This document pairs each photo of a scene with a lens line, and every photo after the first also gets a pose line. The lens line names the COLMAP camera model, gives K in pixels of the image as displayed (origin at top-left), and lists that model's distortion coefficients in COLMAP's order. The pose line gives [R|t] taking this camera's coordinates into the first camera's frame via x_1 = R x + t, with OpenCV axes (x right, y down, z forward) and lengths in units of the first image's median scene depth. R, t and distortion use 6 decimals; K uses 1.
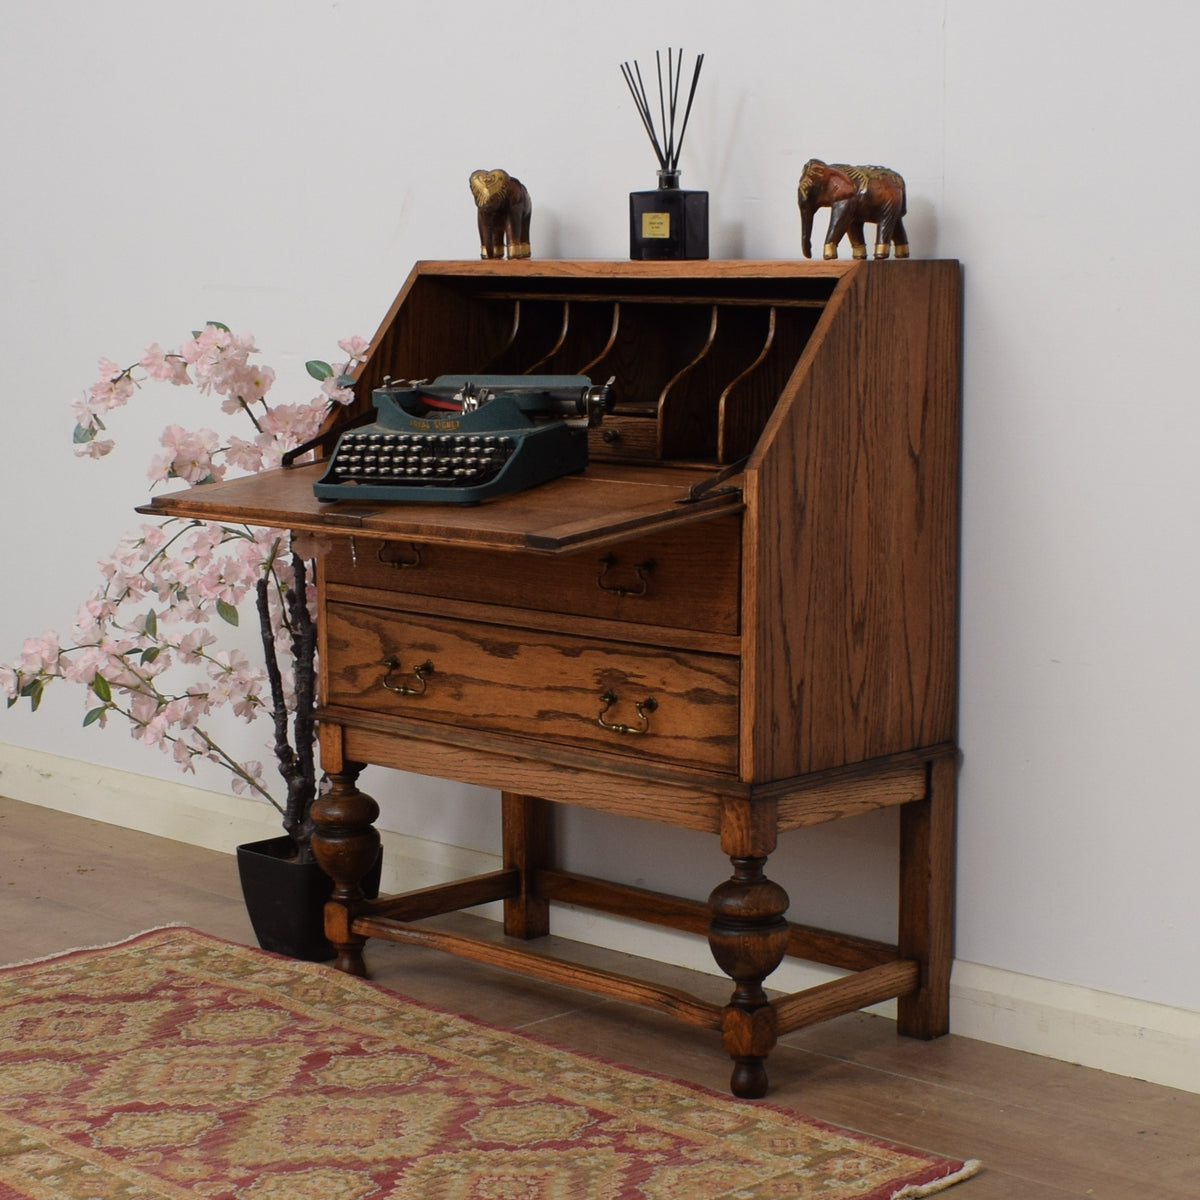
lens RADIAL K [[2788.4, 0, 554.2], [0, 2788.4, 692.2], [0, 0, 1]] dist [-0.058476, -0.007635]
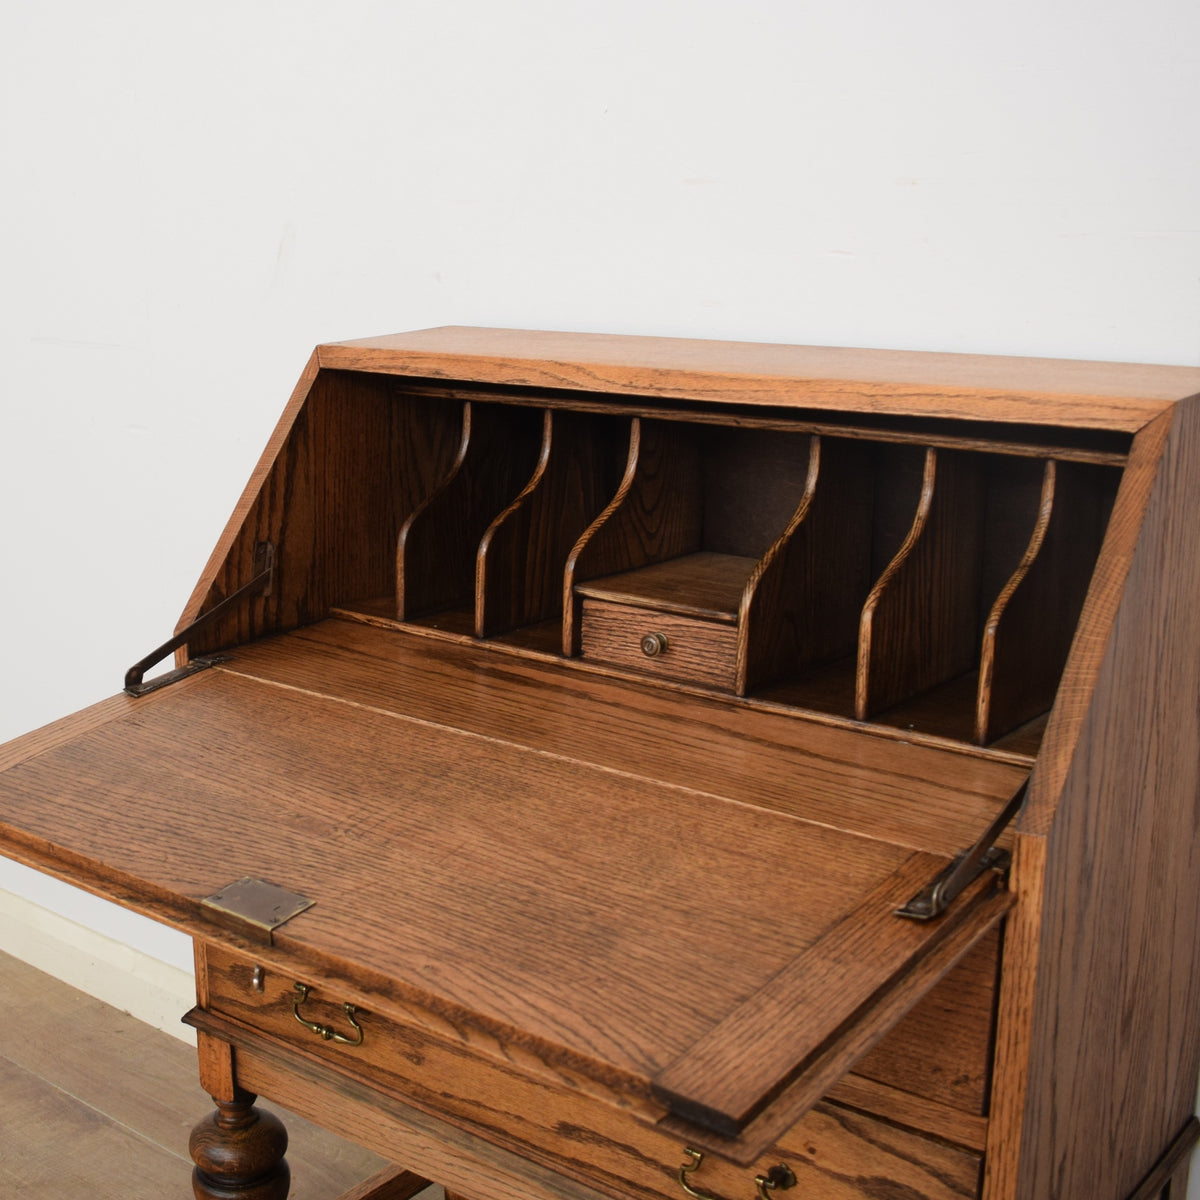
lens RADIAL K [[1708.0, 0, 386.0], [0, 1708.0, 542.2], [0, 0, 1]] dist [-0.090316, -0.006944]
pose [[0.998974, -0.029864, 0.034060, -0.053119], [0.028151, 0.998367, 0.049699, -0.141013], [-0.035488, -0.048689, 0.998183, 0.645020]]
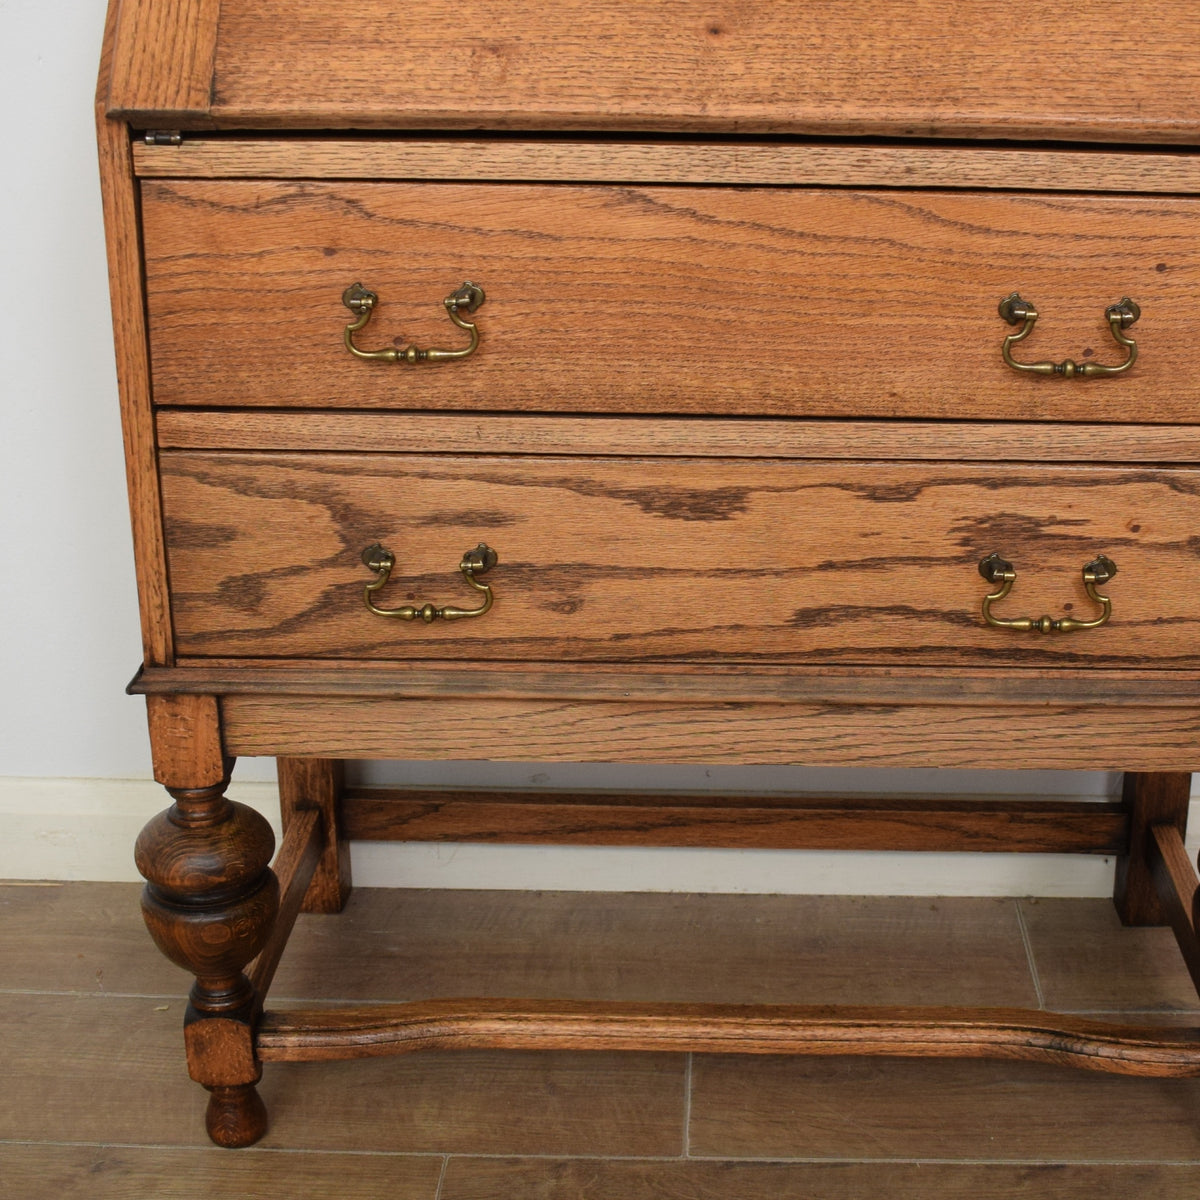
lens RADIAL K [[2067.8, 0, 751.2], [0, 2067.8, 569.8], [0, 0, 1]] dist [-0.092431, -0.006336]
pose [[0.702459, -0.232370, 0.672723, -0.268877], [0.096545, 0.967575, 0.233404, -0.091231], [-0.705146, -0.099009, 0.702116, 0.747316]]
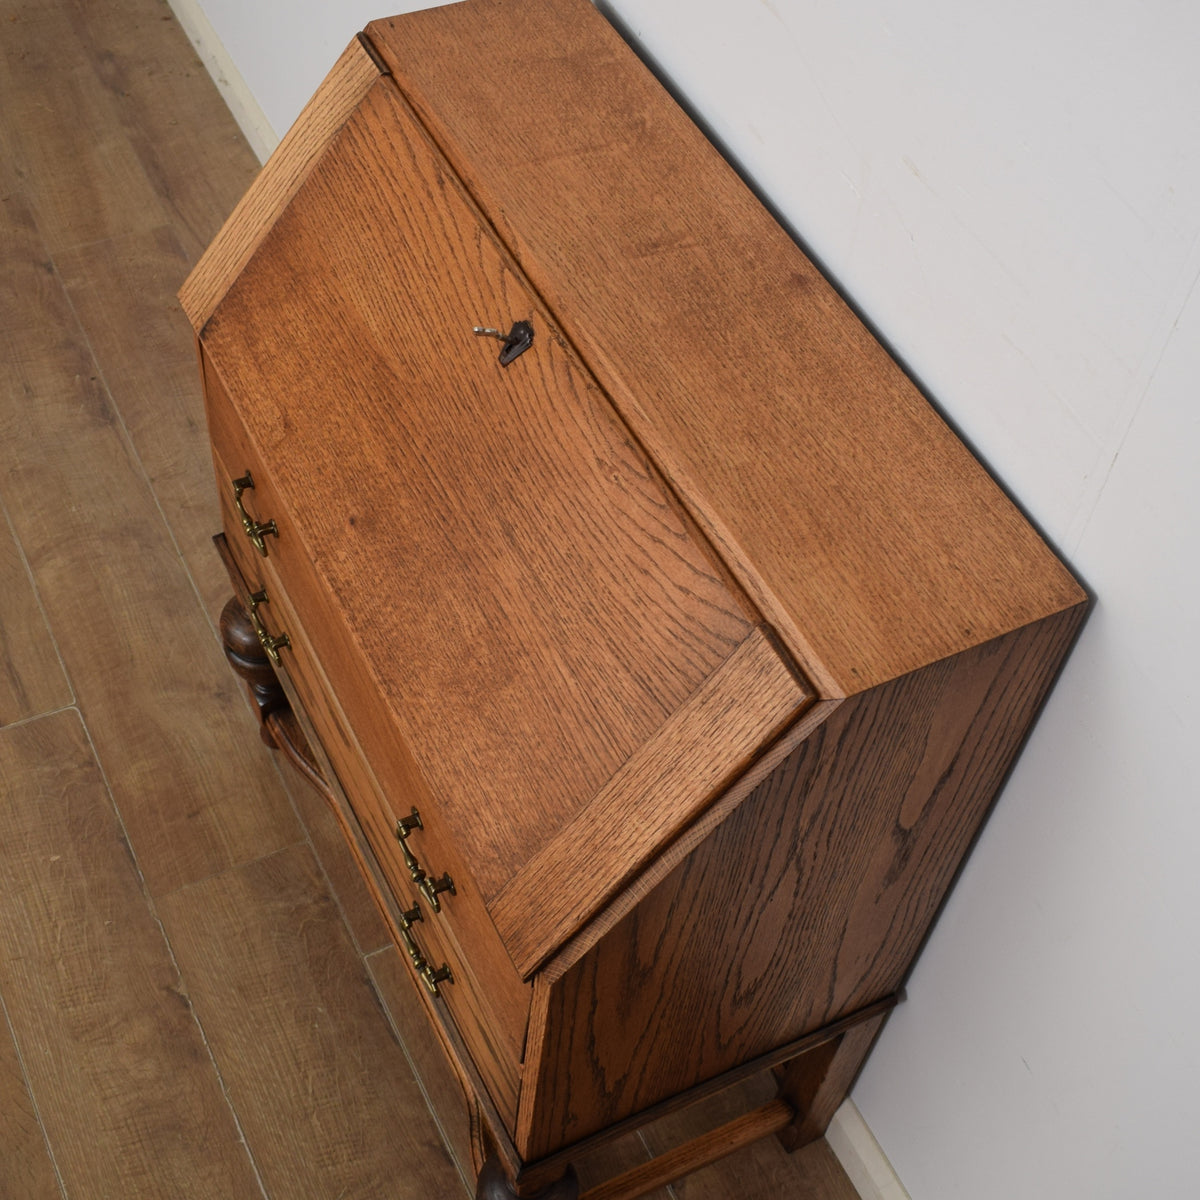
lens RADIAL K [[1706.1, 0, 616.7], [0, 1706.1, 649.1], [0, 0, 1]] dist [-0.083311, -0.017597]
pose [[0.947007, 0.300358, -0.113858, 0.098454], [-0.140449, 0.705972, 0.694174, -0.360757], [0.288881, -0.641396, 0.710745, 0.727863]]
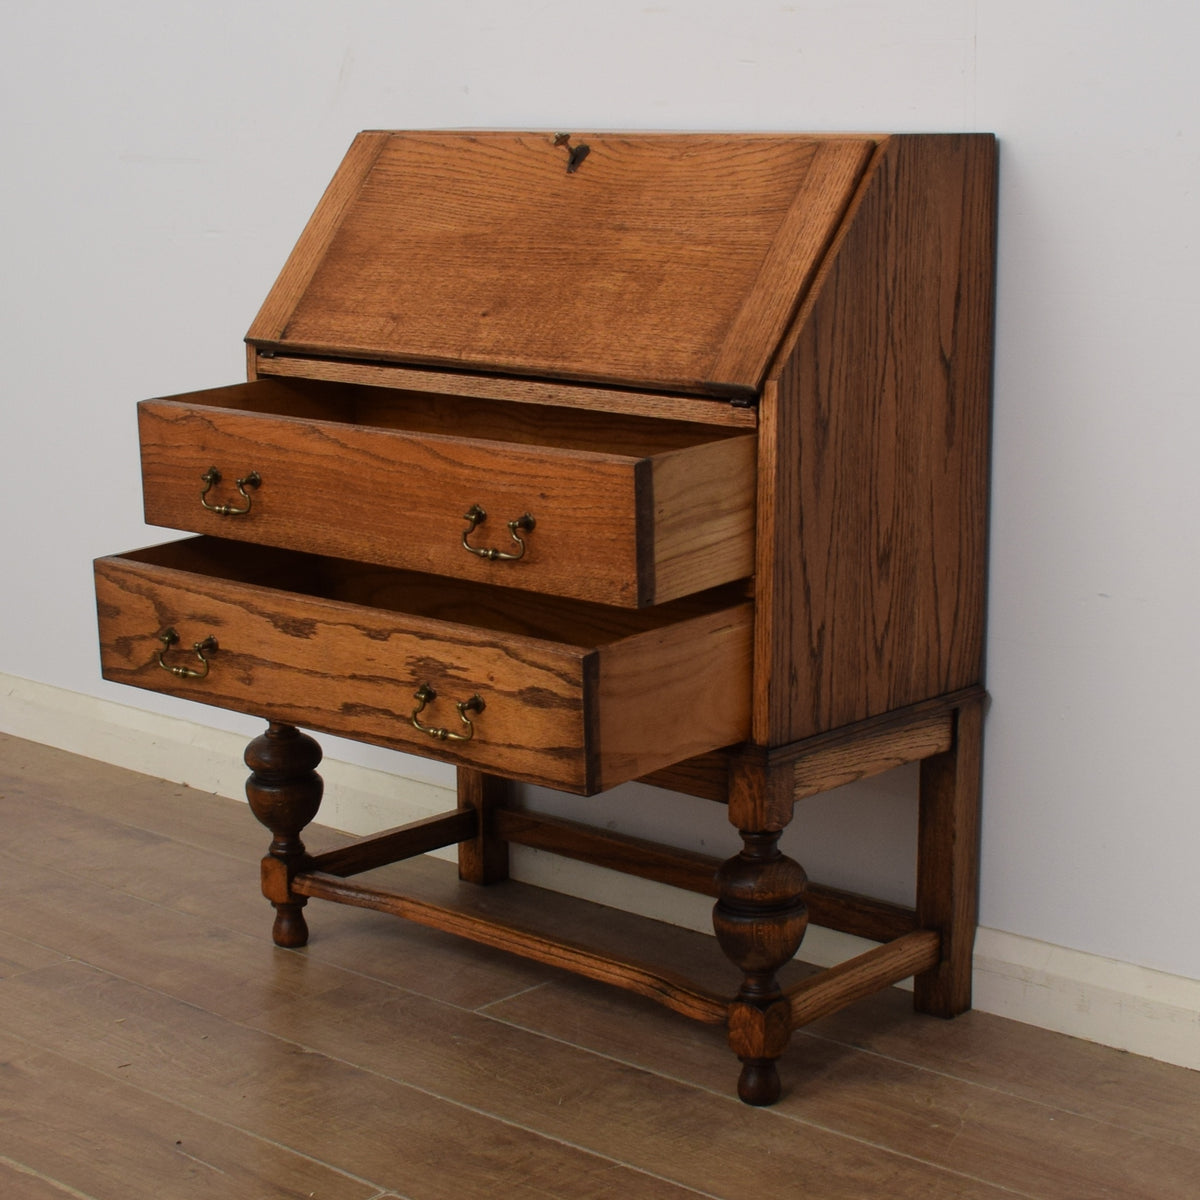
lens RADIAL K [[2515.7, 0, 598.2], [0, 2515.7, 596.2], [0, 0, 1]] dist [-0.060712, -0.048542]
pose [[0.998193, -0.004113, 0.059942, -0.025309], [0.002337, 0.999557, 0.029658, -0.034333], [-0.060038, -0.029465, 0.997761, 0.220863]]
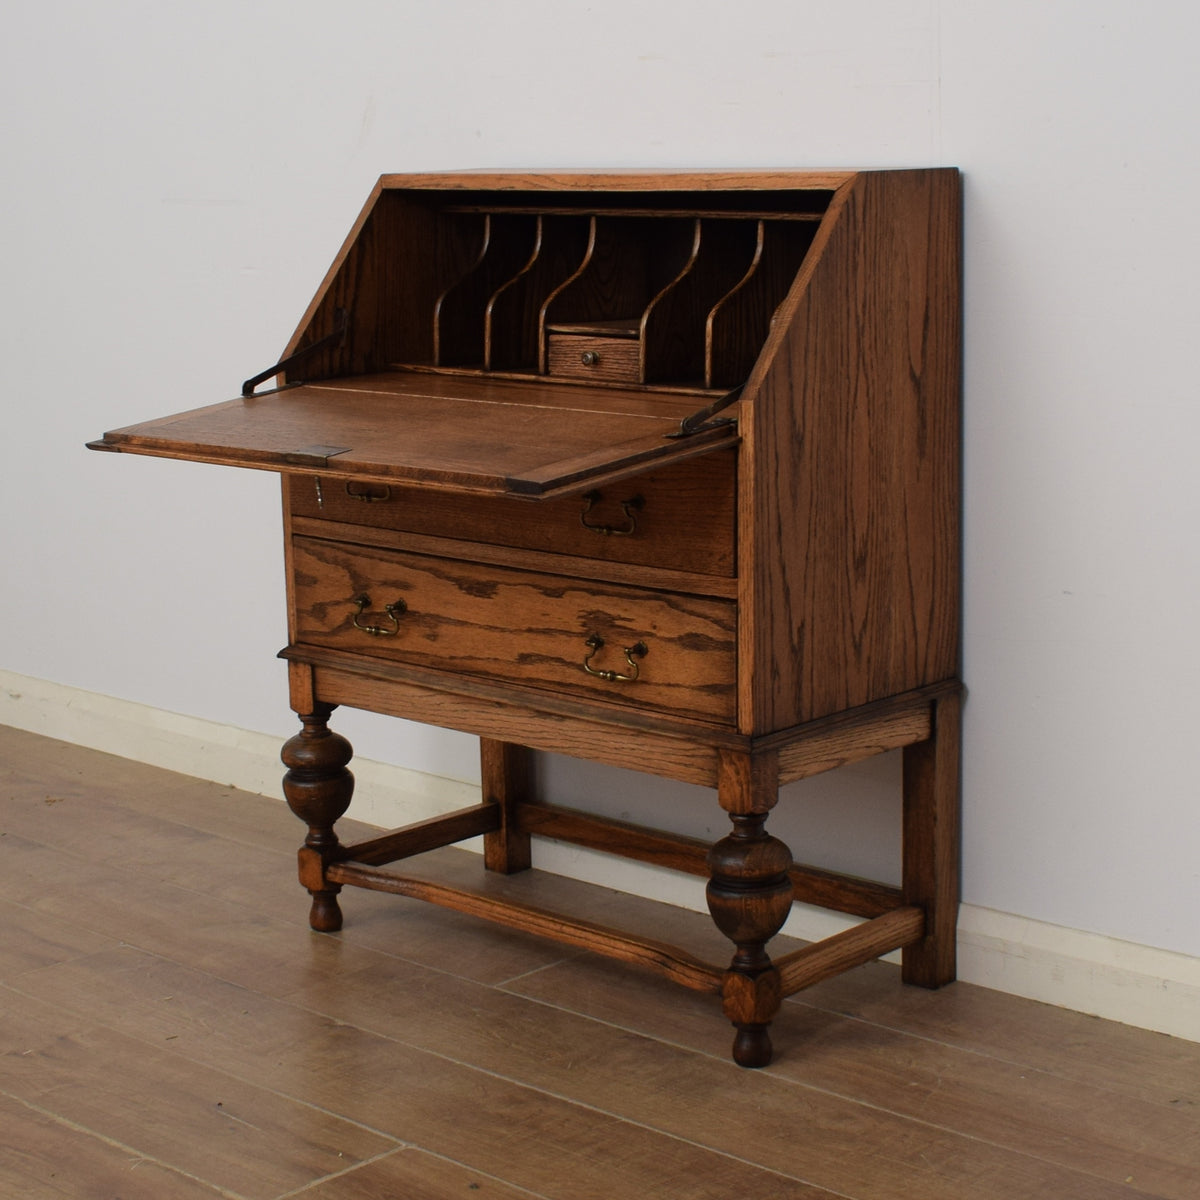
lens RADIAL K [[2519.5, 0, 565.1], [0, 2519.5, 583.1], [0, 0, 1]] dist [-0.064501, 0.033781]
pose [[0.999601, -0.018932, 0.020942, -0.007706], [0.018560, 0.999669, 0.017805, -0.032425], [-0.021272, -0.017409, 0.999622, 0.150930]]
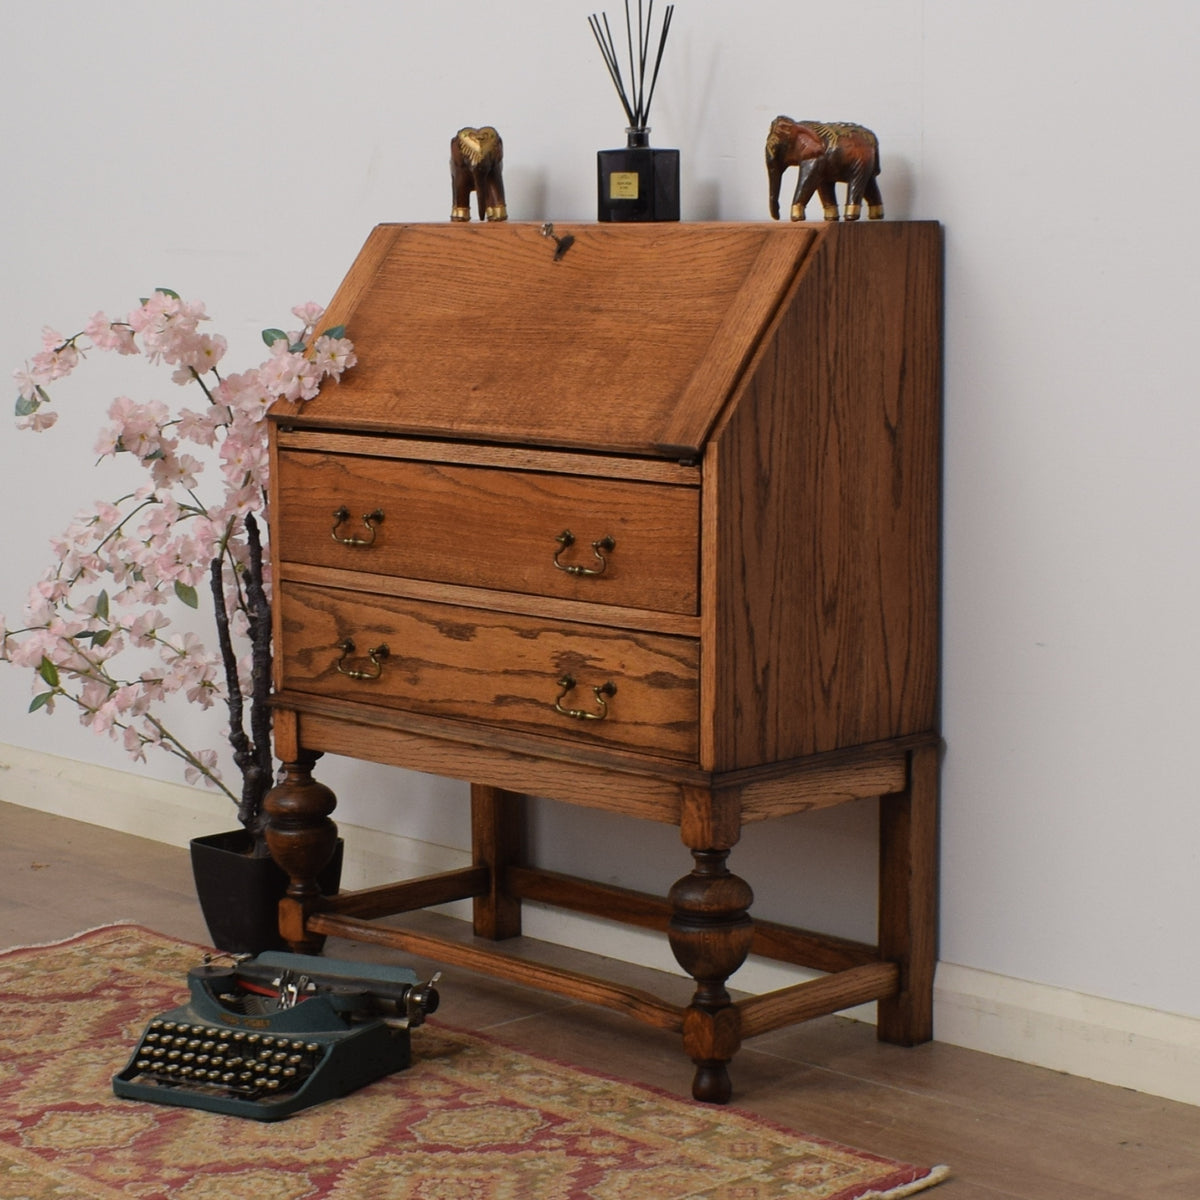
lens RADIAL K [[3068.8, 0, 465.3], [0, 3068.8, 654.7], [0, 0, 1]] dist [-0.042102, -0.378286]
pose [[0.998752, 0.003164, -0.049838, 0.036411], [-0.003810, 0.999910, -0.012860, 0.006228], [0.049792, 0.013034, 0.998675, -0.046626]]
